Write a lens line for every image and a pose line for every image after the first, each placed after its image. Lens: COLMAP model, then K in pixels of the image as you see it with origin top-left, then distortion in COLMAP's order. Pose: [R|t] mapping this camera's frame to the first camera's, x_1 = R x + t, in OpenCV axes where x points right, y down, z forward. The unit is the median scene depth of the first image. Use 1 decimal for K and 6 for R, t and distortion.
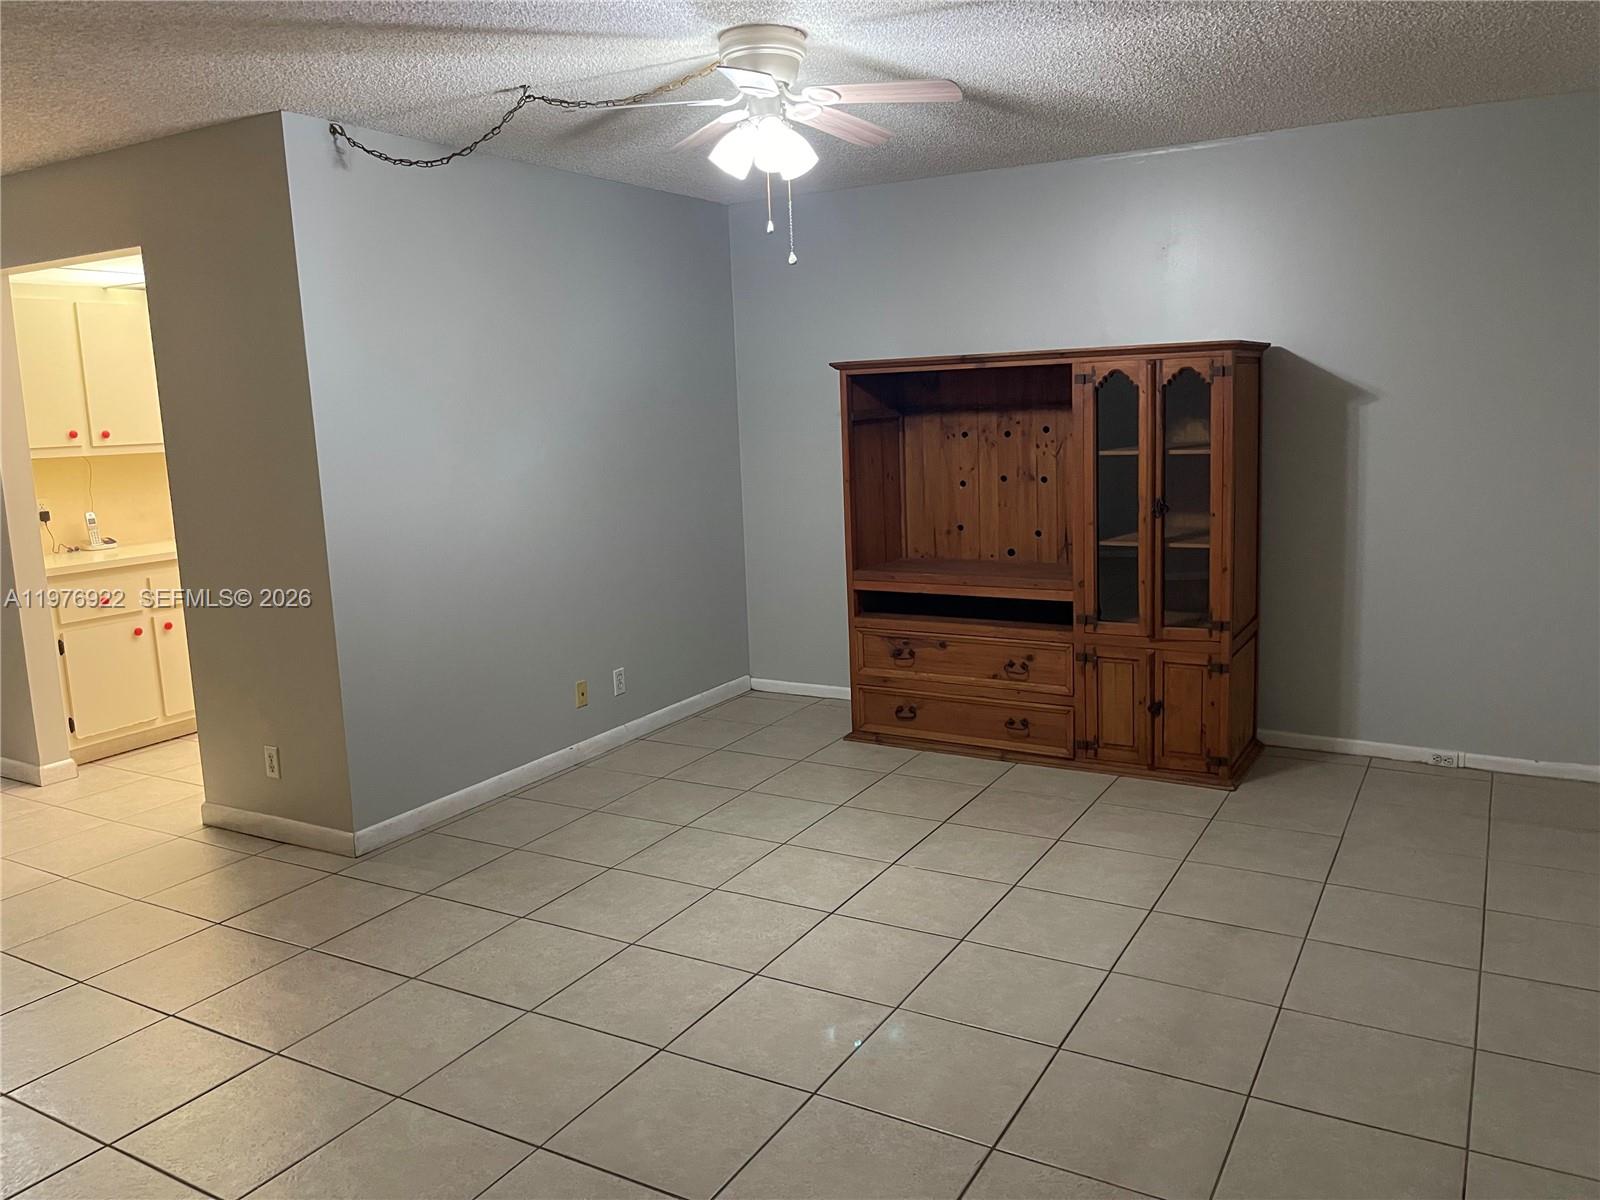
lens RADIAL K [[1213.7, 0, 802.1], [0, 1213.7, 597.3], [0, 0, 1]] dist [-0.002427, -0.003145]
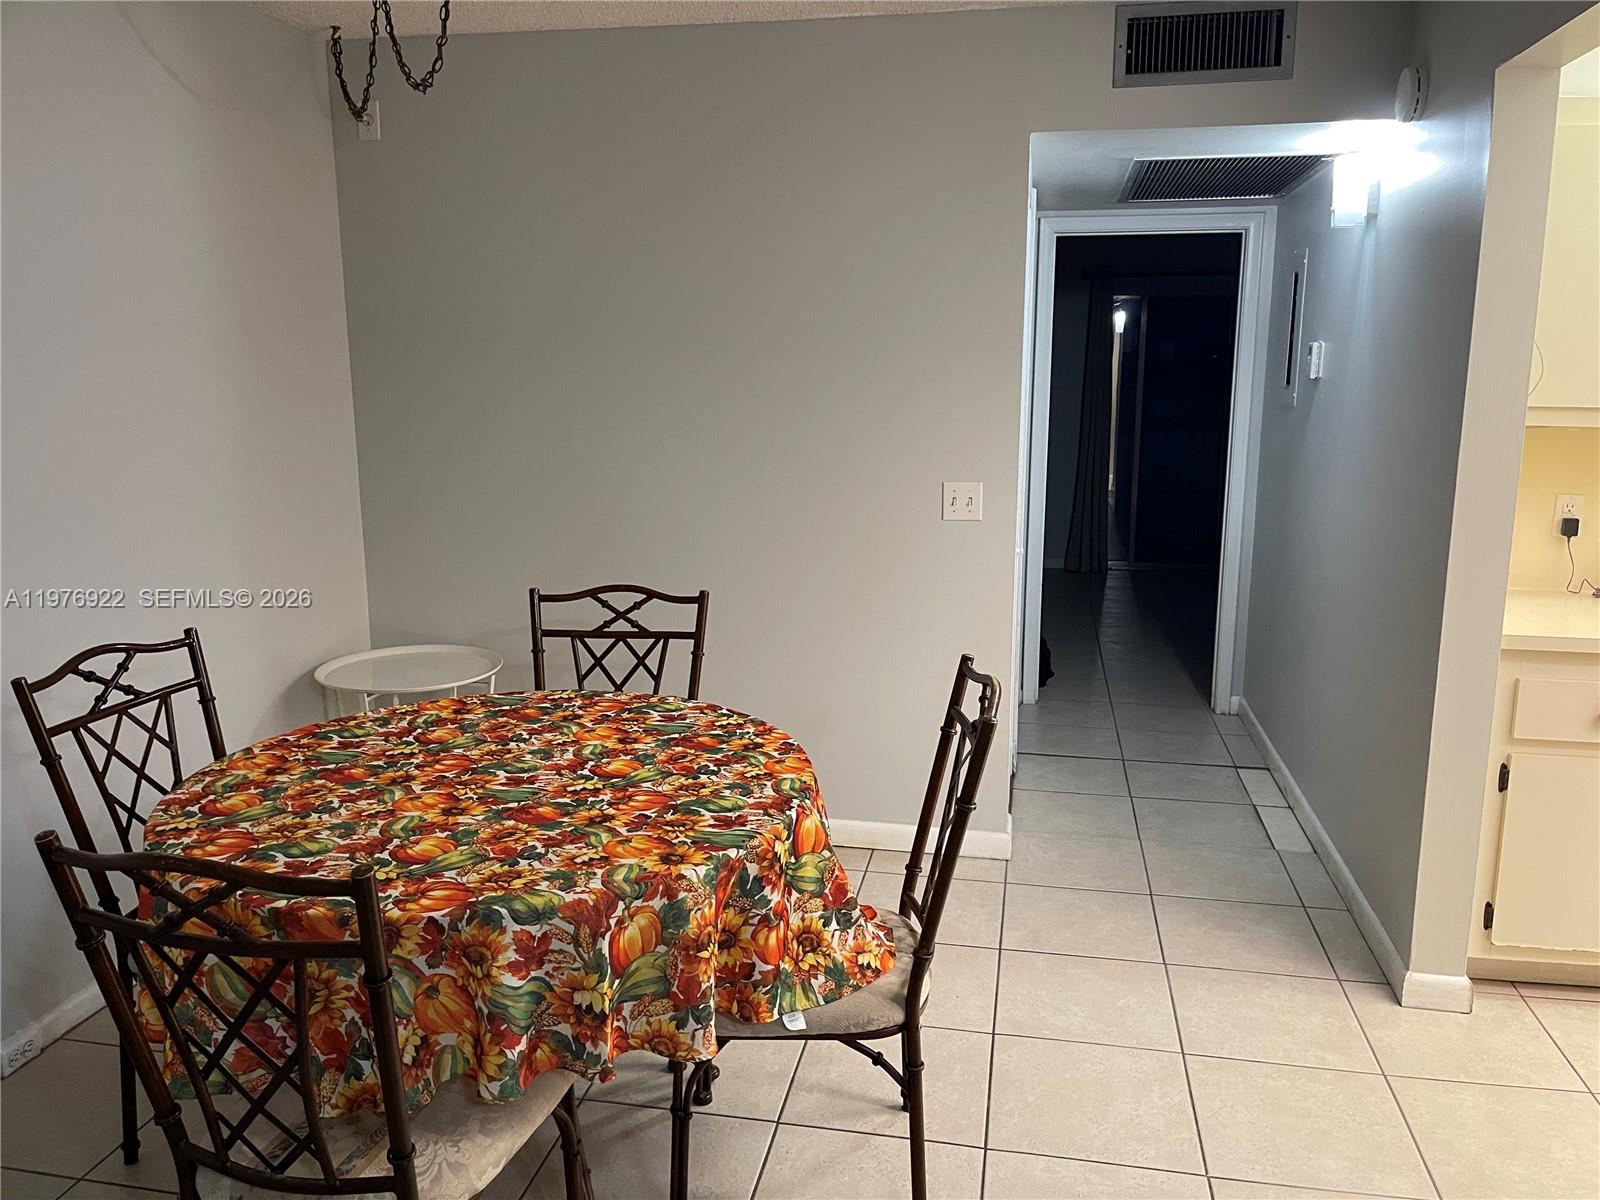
lens RADIAL K [[1213.7, 0, 802.0], [0, 1213.7, 606.2], [0, 0, 1]] dist [-0.002427, -0.003145]
pose [[0.317922, 0.224046, -0.921265, -0.229190], [-0.164898, 0.969936, 0.178978, -0.076629], [0.933667, 0.095014, 0.345309, 0.508918]]
